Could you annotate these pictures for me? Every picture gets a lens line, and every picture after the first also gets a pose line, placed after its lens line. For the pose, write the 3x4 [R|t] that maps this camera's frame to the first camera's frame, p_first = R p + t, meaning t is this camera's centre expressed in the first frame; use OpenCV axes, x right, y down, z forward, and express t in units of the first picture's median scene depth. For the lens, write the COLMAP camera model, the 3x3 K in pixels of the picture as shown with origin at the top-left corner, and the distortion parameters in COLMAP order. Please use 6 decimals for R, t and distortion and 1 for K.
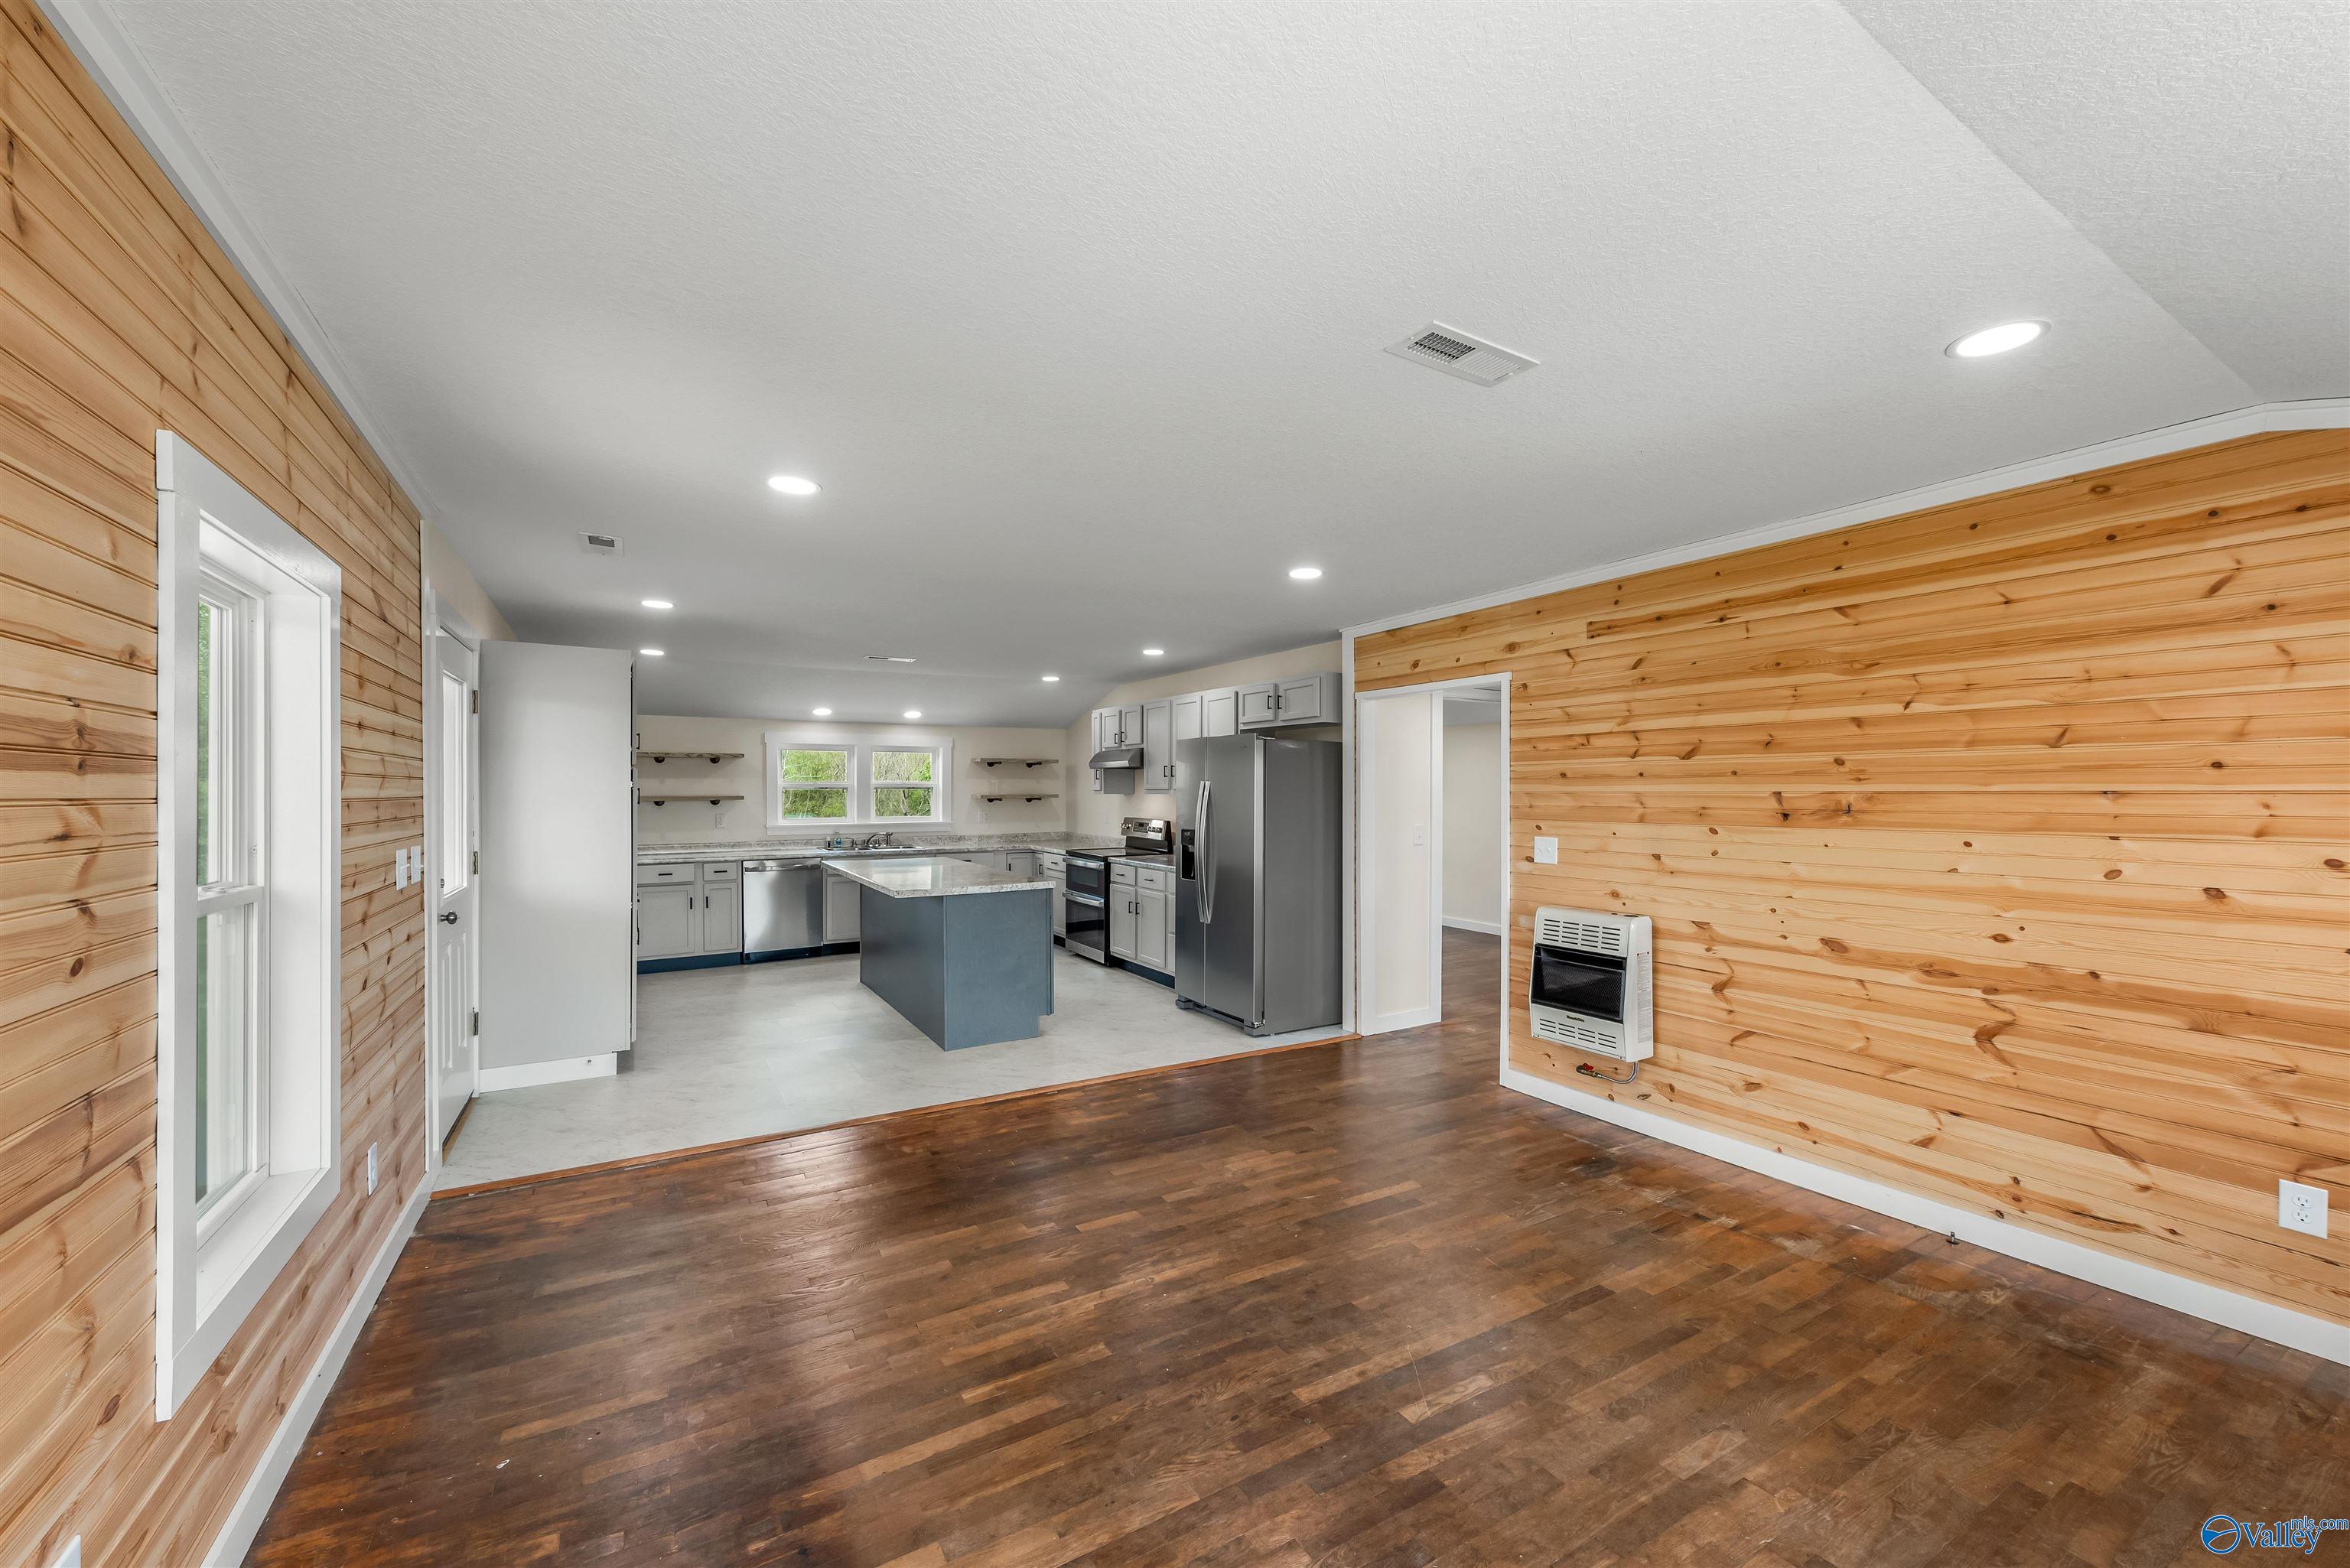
lens RADIAL K [[916.5, 0, 1185.3], [0, 916.5, 798.2], [0, 0, 1]] dist [0.011661, -0.000124]
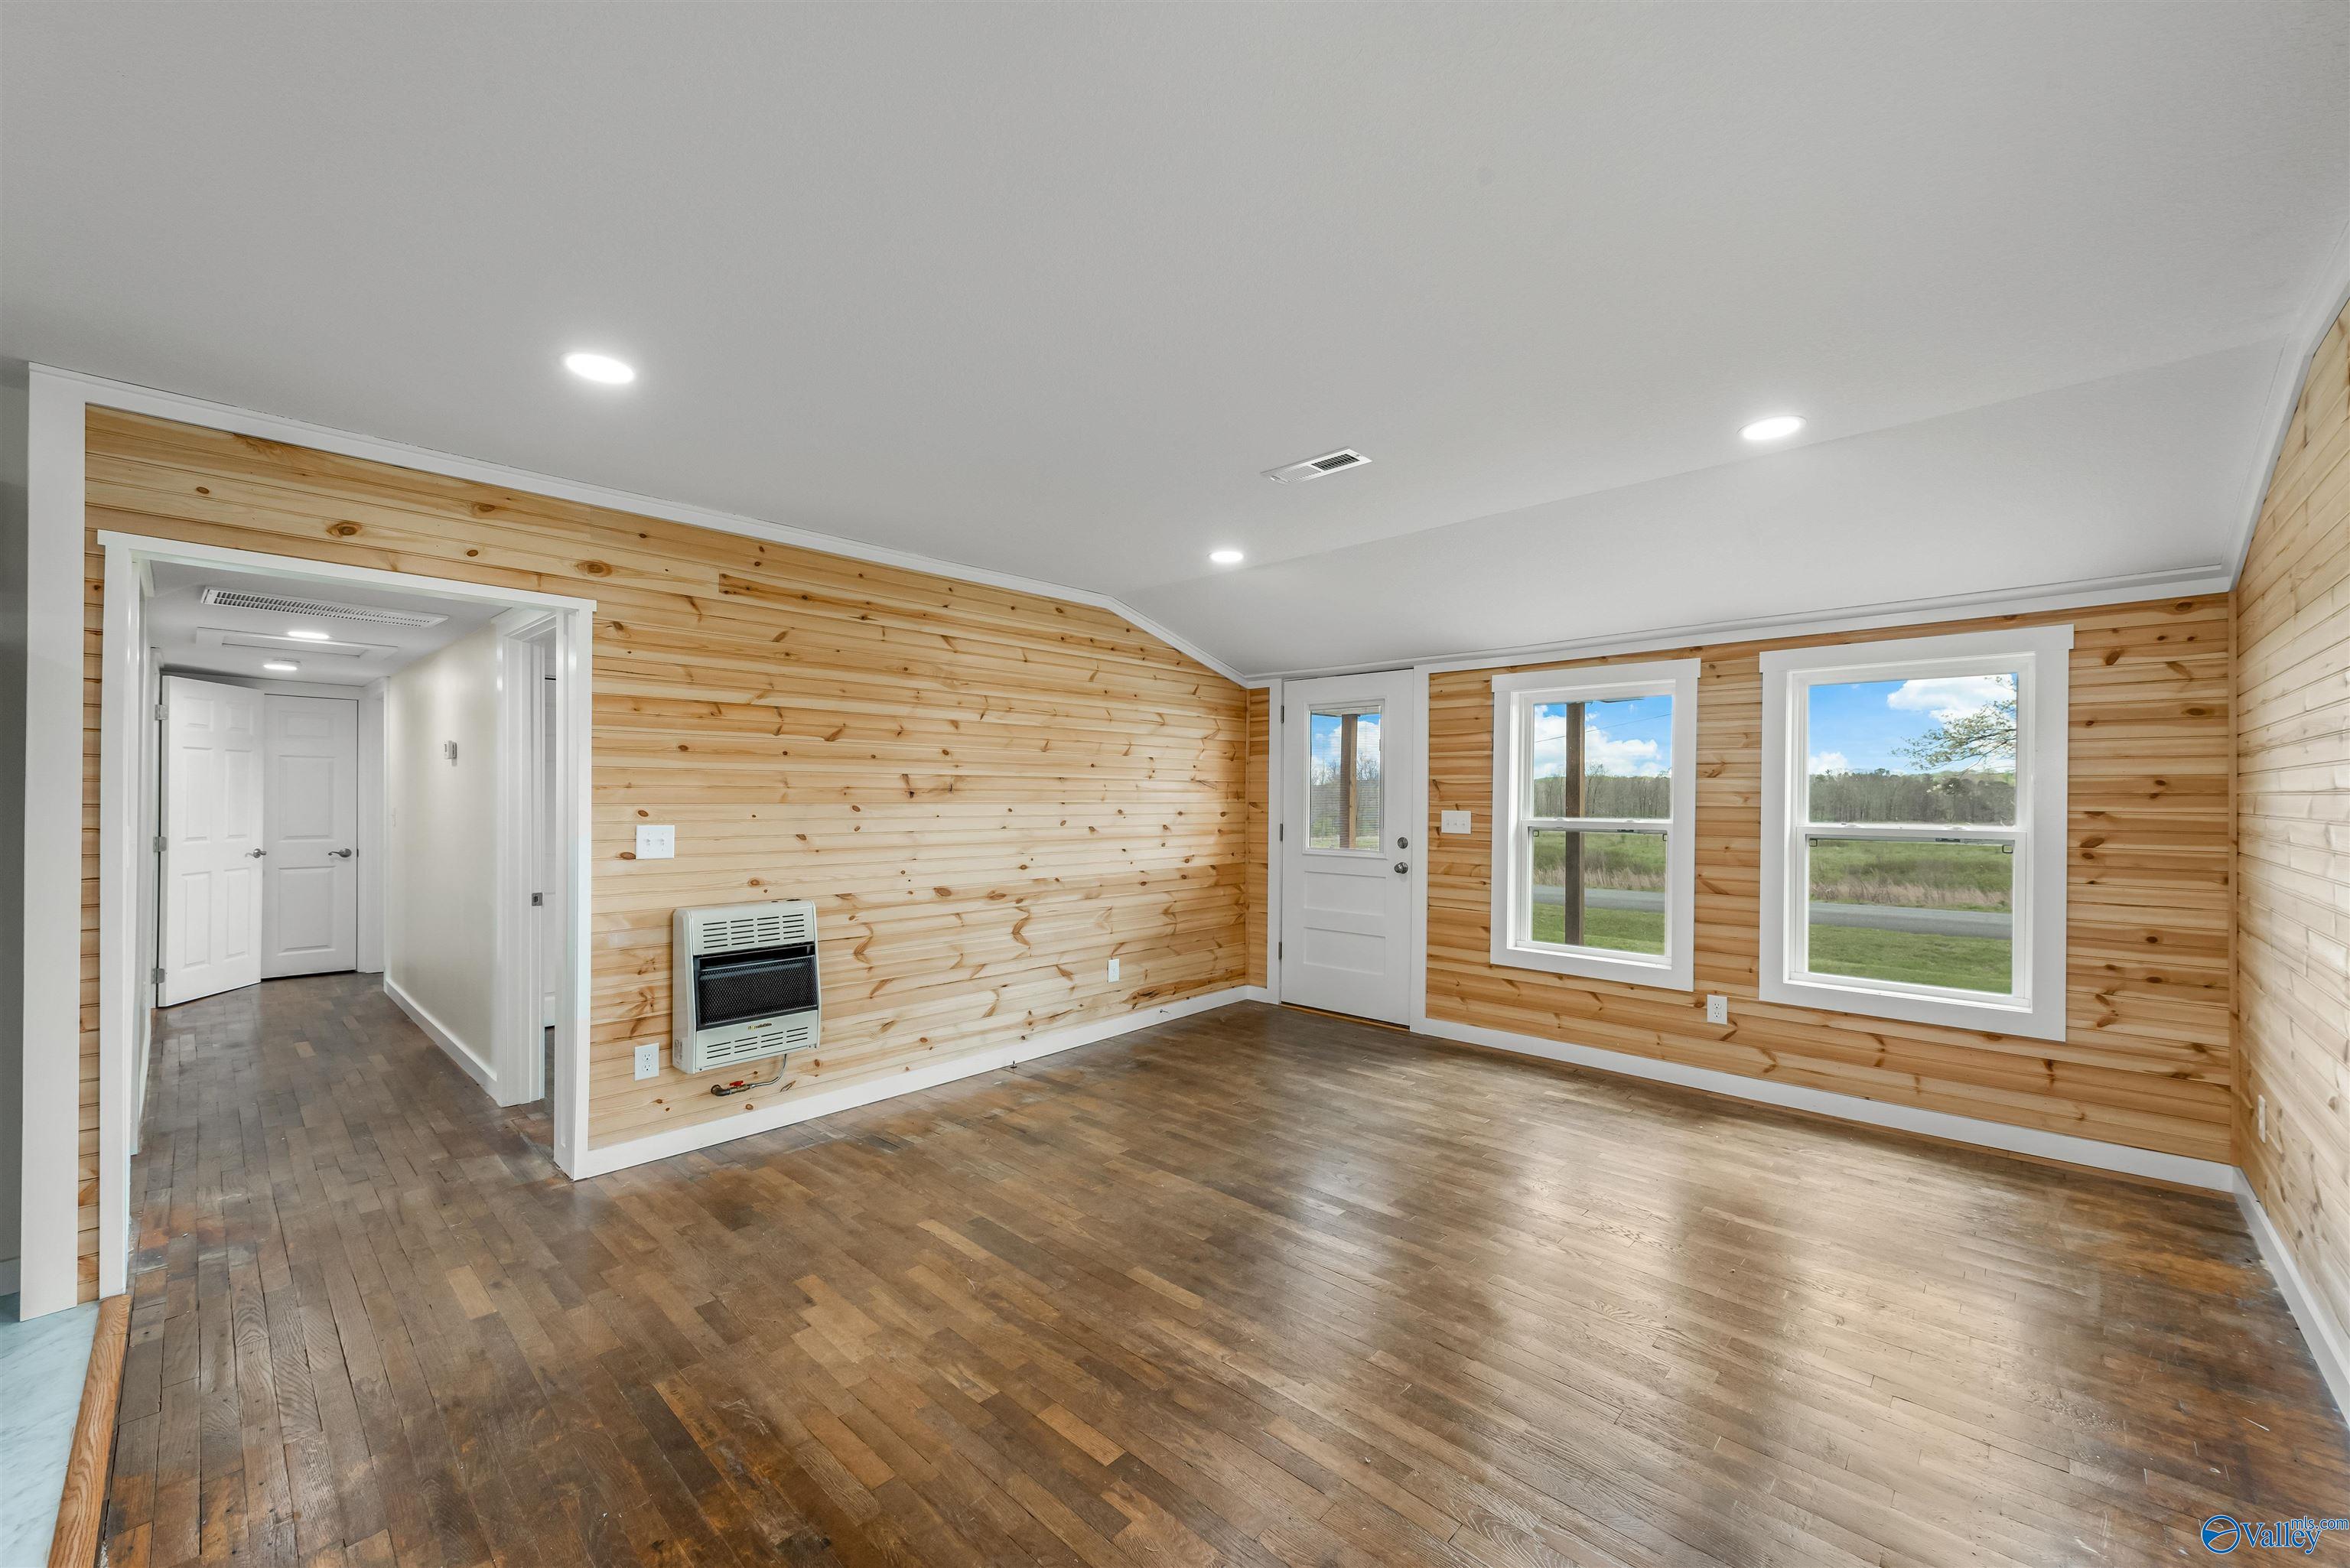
lens RADIAL K [[916.5, 0, 1215.4], [0, 916.5, 792.2], [0, 0, 1]] dist [0.011661, -0.000124]
pose [[-0.300395, 0.003225, 0.953809, -0.620460], [0.000984, 0.999995, -0.003071, 0.020841], [-0.953814, 0.000016, -0.300397, 0.956947]]
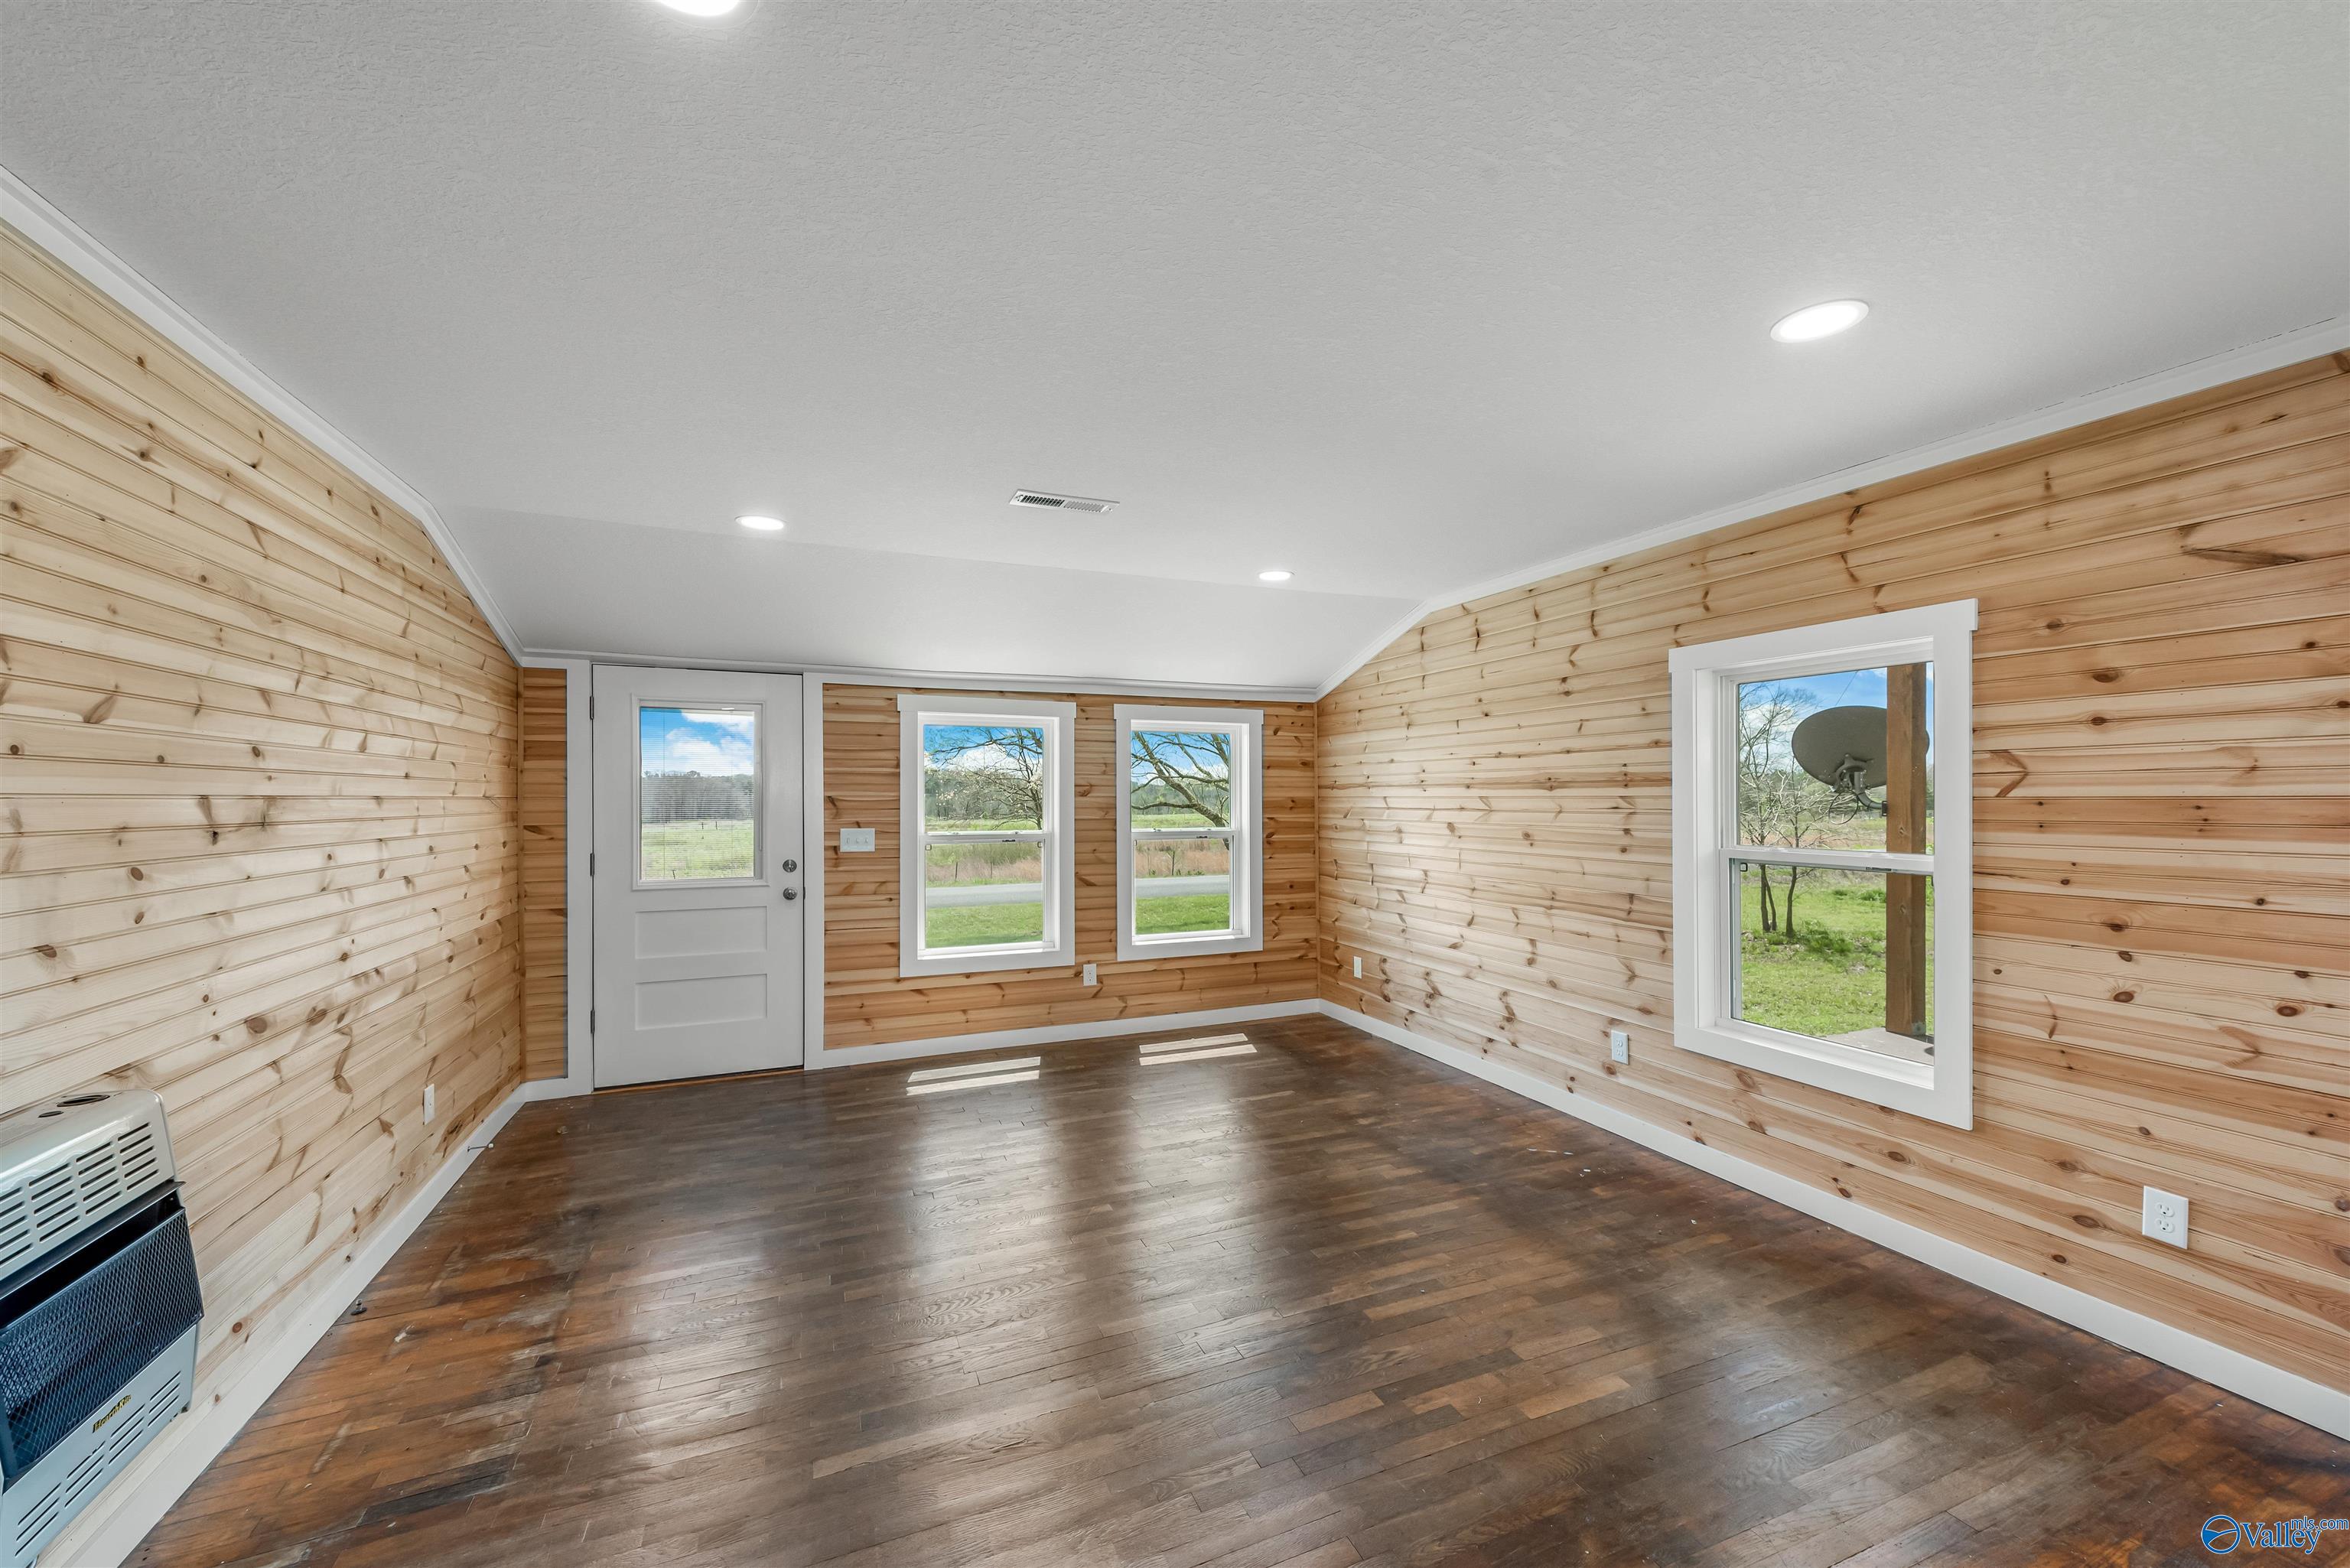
lens RADIAL K [[916.5, 0, 1196.7], [0, 916.5, 797.8], [0, 0, 1]] dist [0.011661, -0.000124]
pose [[-0.991788, 0.002921, 0.127856, -0.058597], [0.003581, 0.999981, 0.004927, -0.005780], [-0.127839, 0.005344, -0.991781, 1.480773]]
